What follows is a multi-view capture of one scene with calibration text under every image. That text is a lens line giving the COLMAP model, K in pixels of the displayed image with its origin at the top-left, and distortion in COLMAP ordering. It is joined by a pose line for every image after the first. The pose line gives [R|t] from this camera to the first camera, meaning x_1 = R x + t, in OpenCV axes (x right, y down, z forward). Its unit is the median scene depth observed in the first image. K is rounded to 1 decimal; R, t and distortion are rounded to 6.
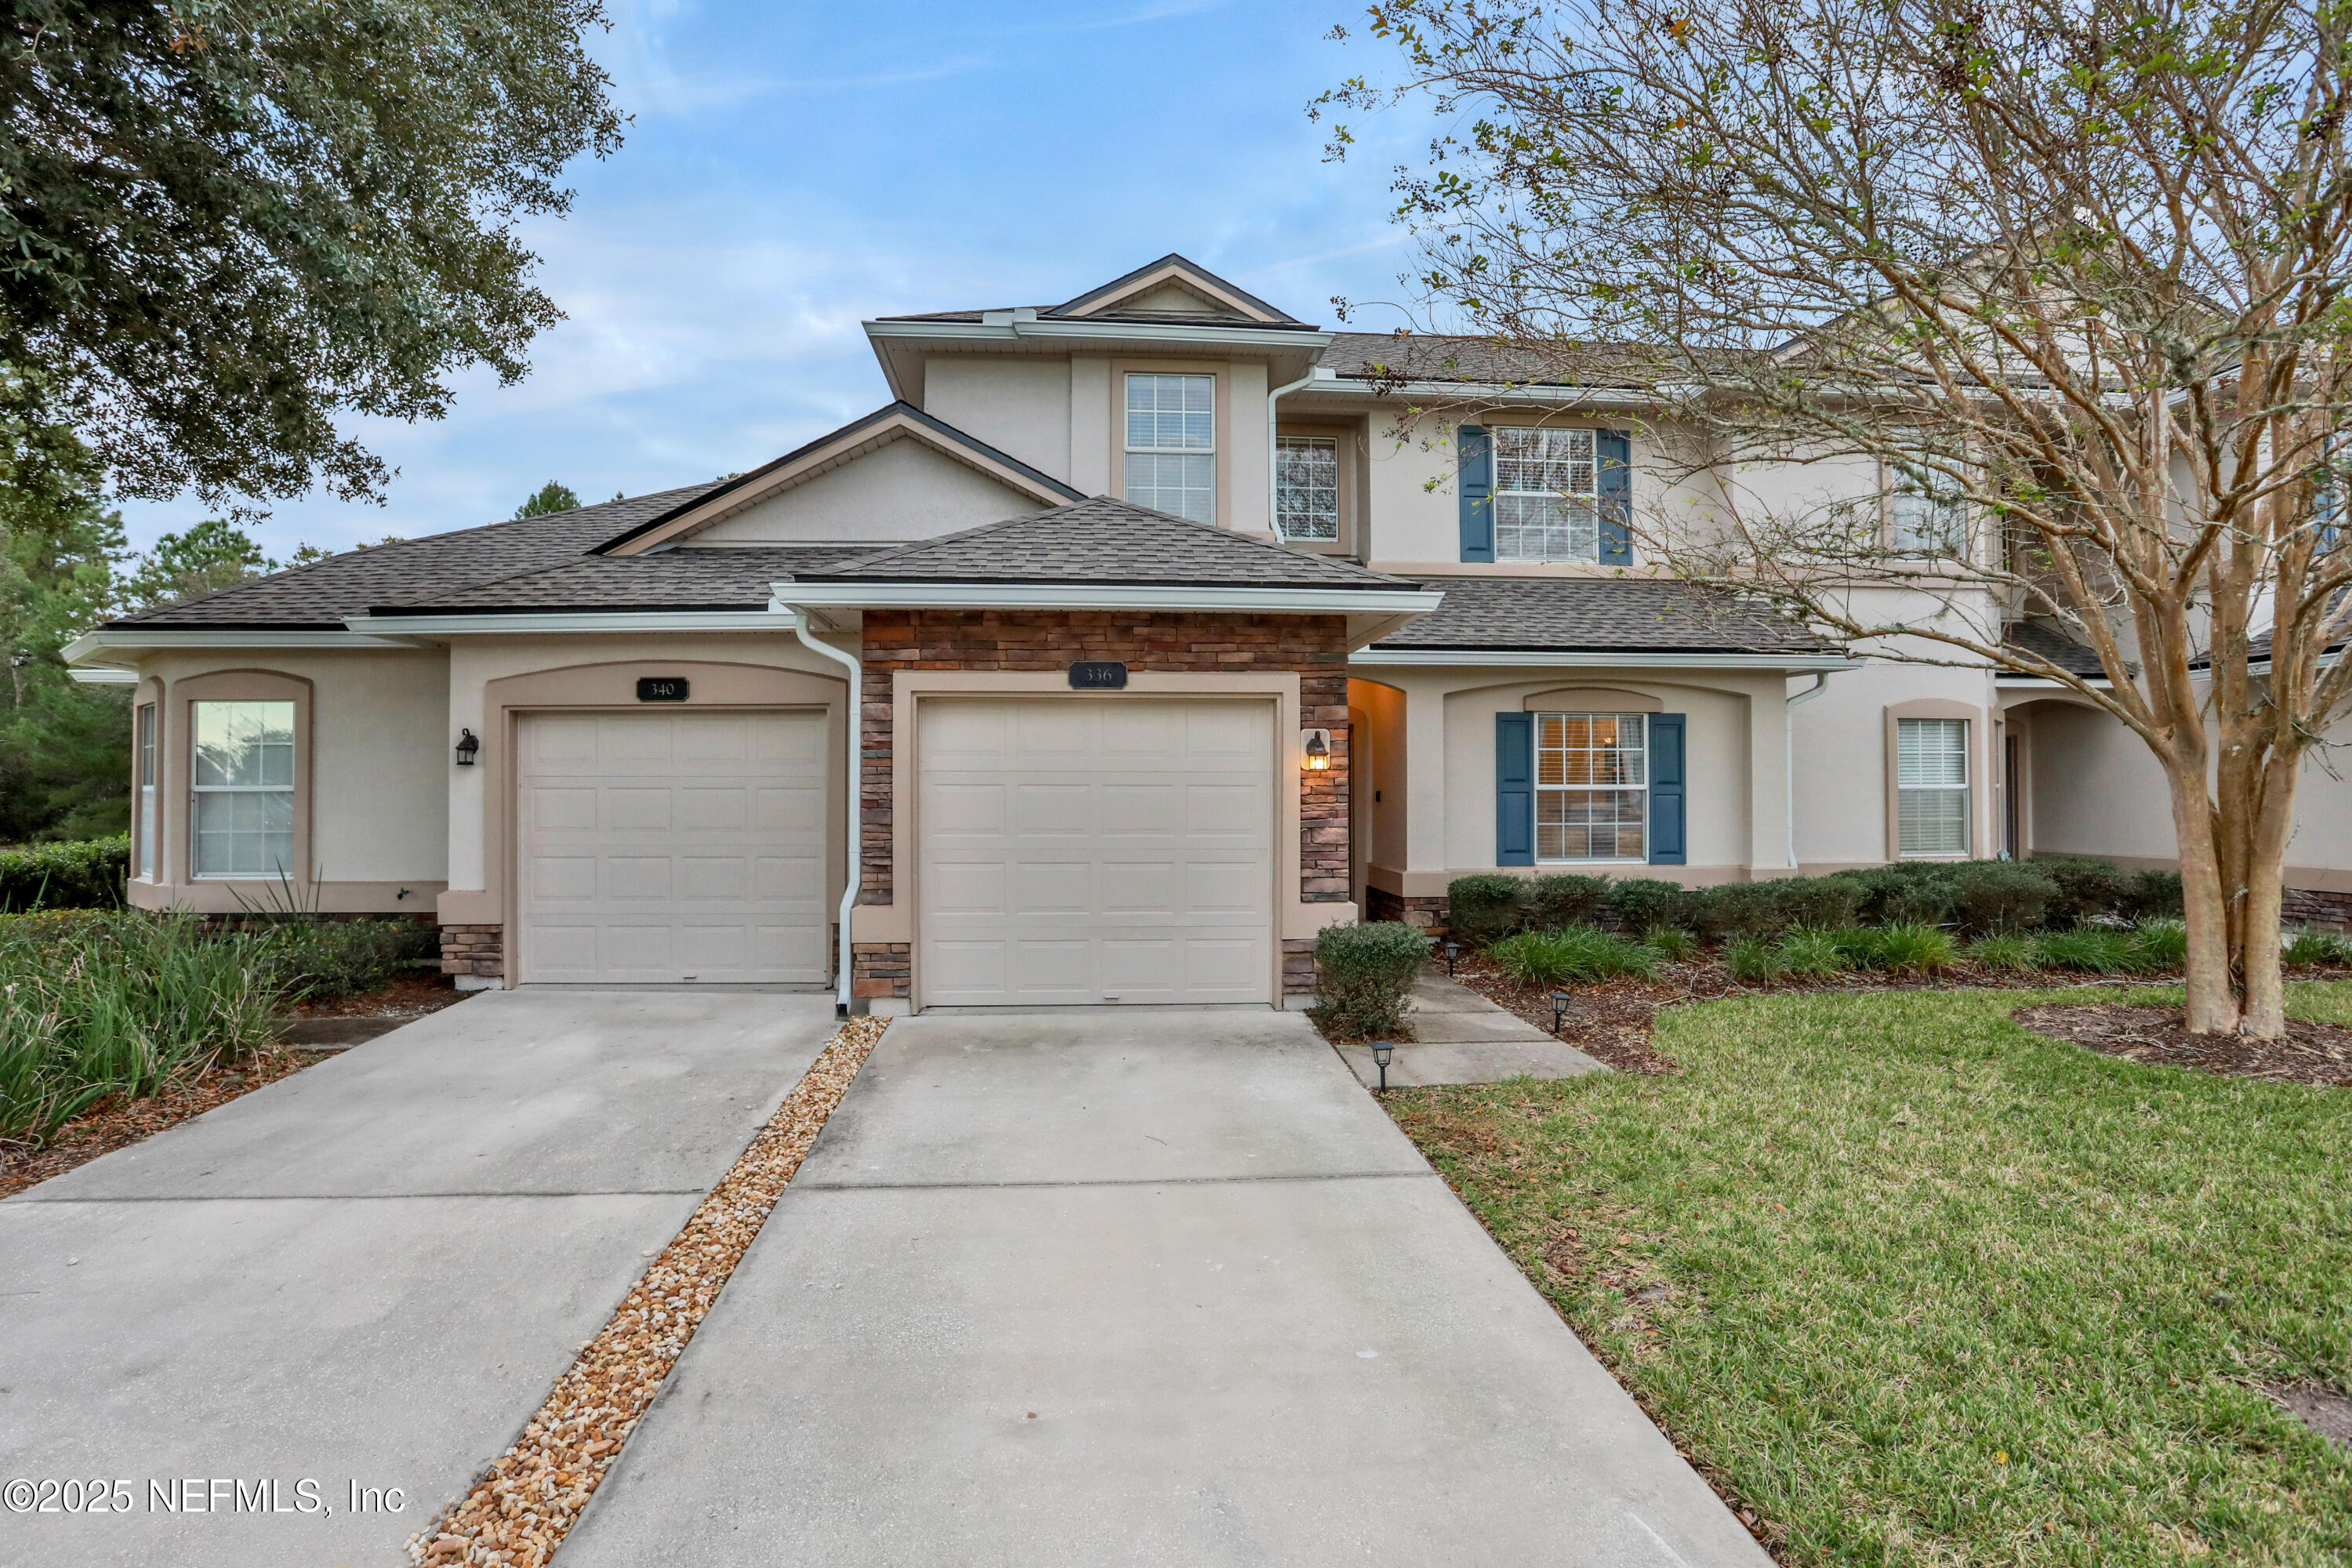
lens RADIAL K [[1014.3, 0, 1176.0], [0, 1014.3, 784.0], [0, 0, 1]] dist [-0.041710, 0.000300]
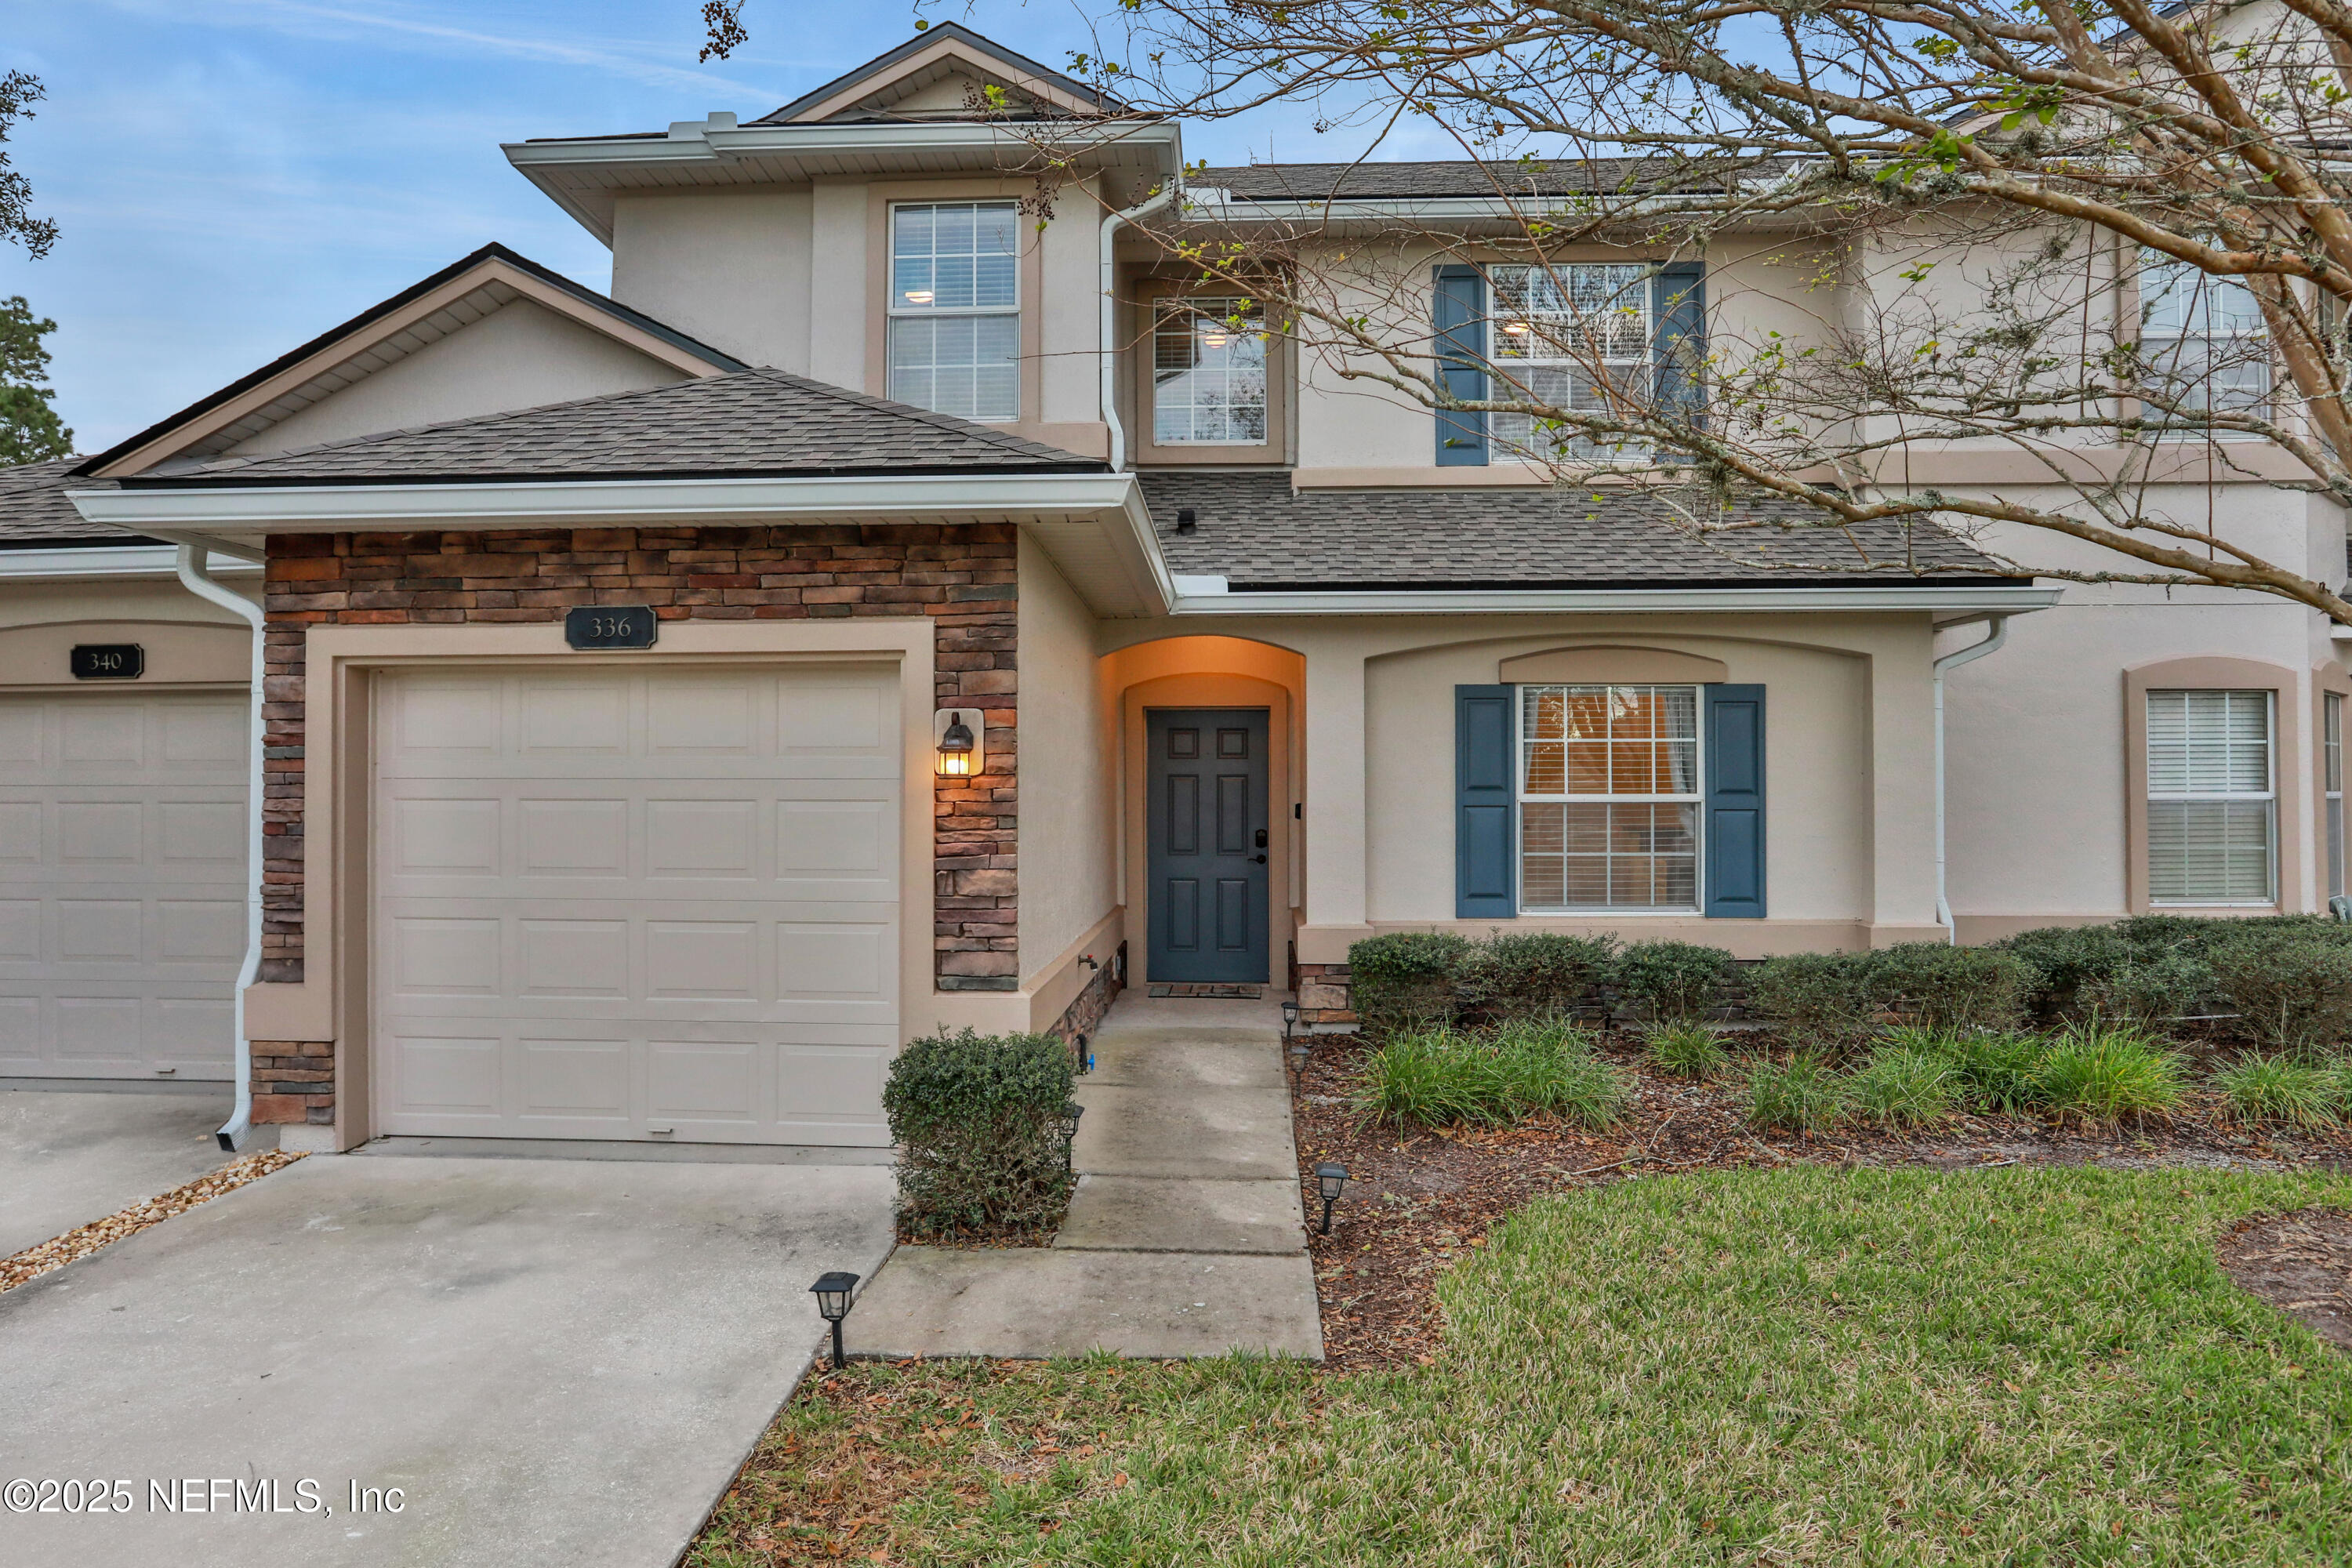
lens RADIAL K [[1219.7, 0, 1176.0], [0, 1219.7, 784.0], [0, 0, 1]] dist [-0.029201, 0.001389]
pose [[0.992130, -0.000503, -0.125214, 0.314416], [0.000330, 0.999999, -0.001404, -0.006854], [0.125215, 0.001351, 0.992129, 0.247636]]
